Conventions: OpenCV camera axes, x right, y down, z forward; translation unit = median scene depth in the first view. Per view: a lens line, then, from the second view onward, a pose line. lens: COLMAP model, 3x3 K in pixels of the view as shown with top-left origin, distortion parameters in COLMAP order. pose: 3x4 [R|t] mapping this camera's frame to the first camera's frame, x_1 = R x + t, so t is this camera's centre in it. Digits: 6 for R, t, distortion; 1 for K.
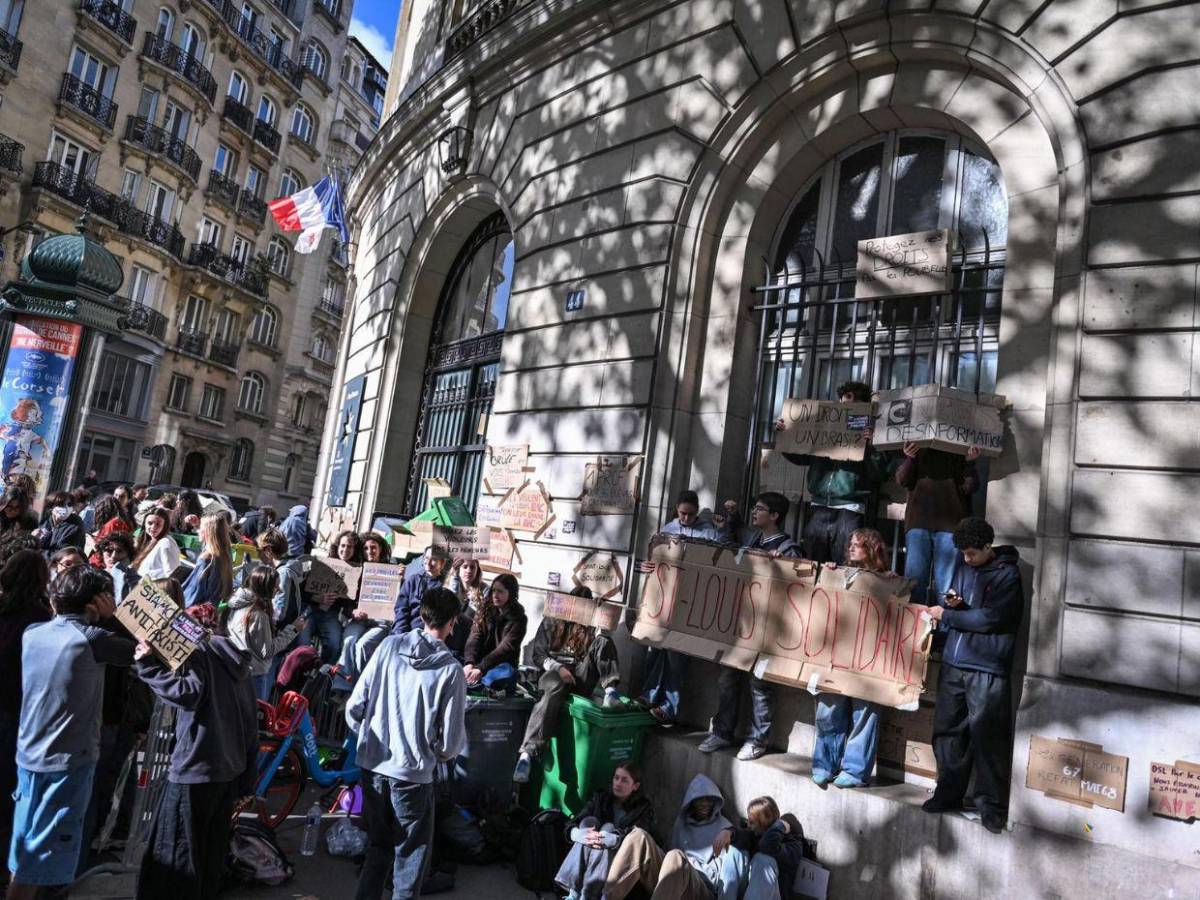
lens RADIAL K [[873.1, 0, 600.0], [0, 873.1, 450.0], [0, 0, 1]] dist [0.006500, 0.001598]
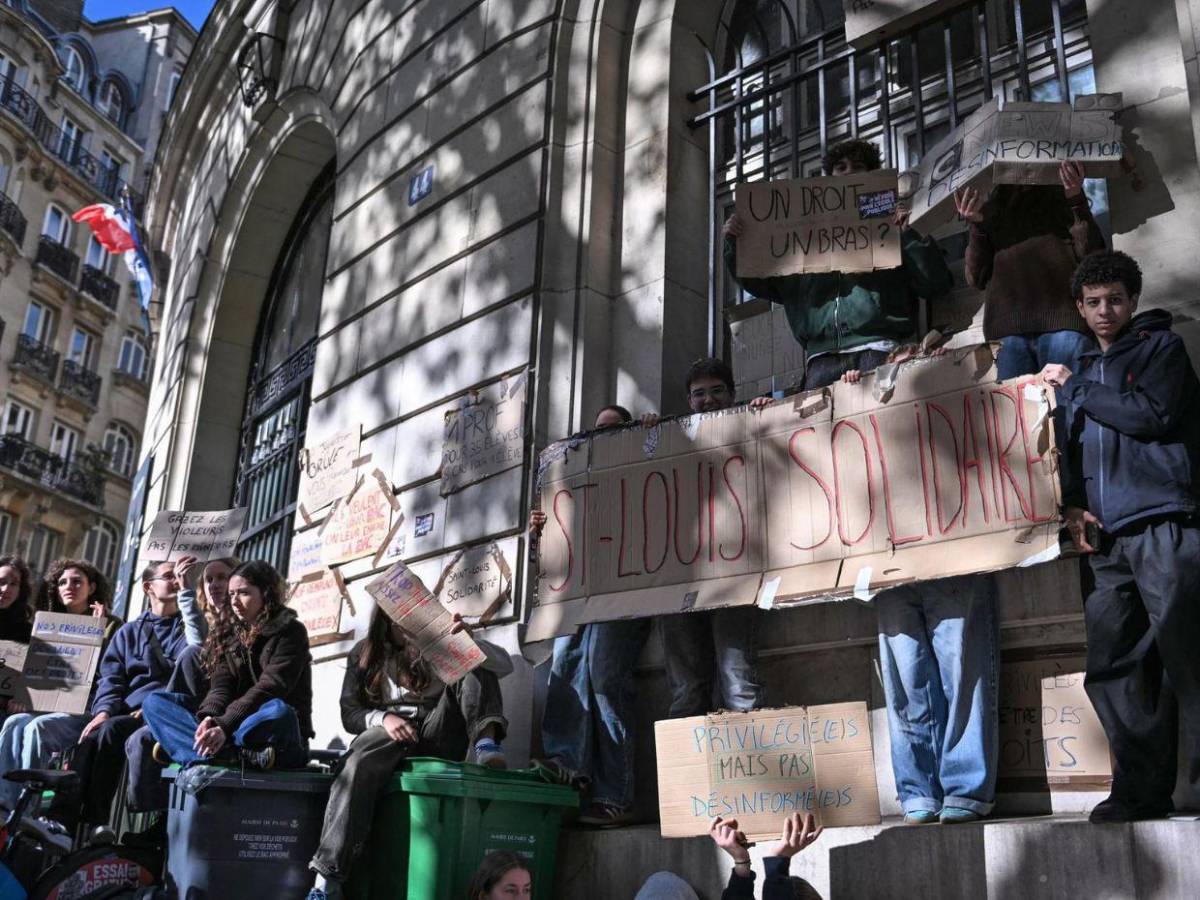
lens RADIAL K [[1232.4, 0, 600.0], [0, 1232.4, 450.0], [0, 0, 1]] dist [0.021580, 0.017517]
pose [[0.995664, -0.092316, 0.011444, 0.067903], [0.092651, 0.973180, -0.210563, 0.200076], [0.008301, 0.210710, 0.977513, 0.175412]]
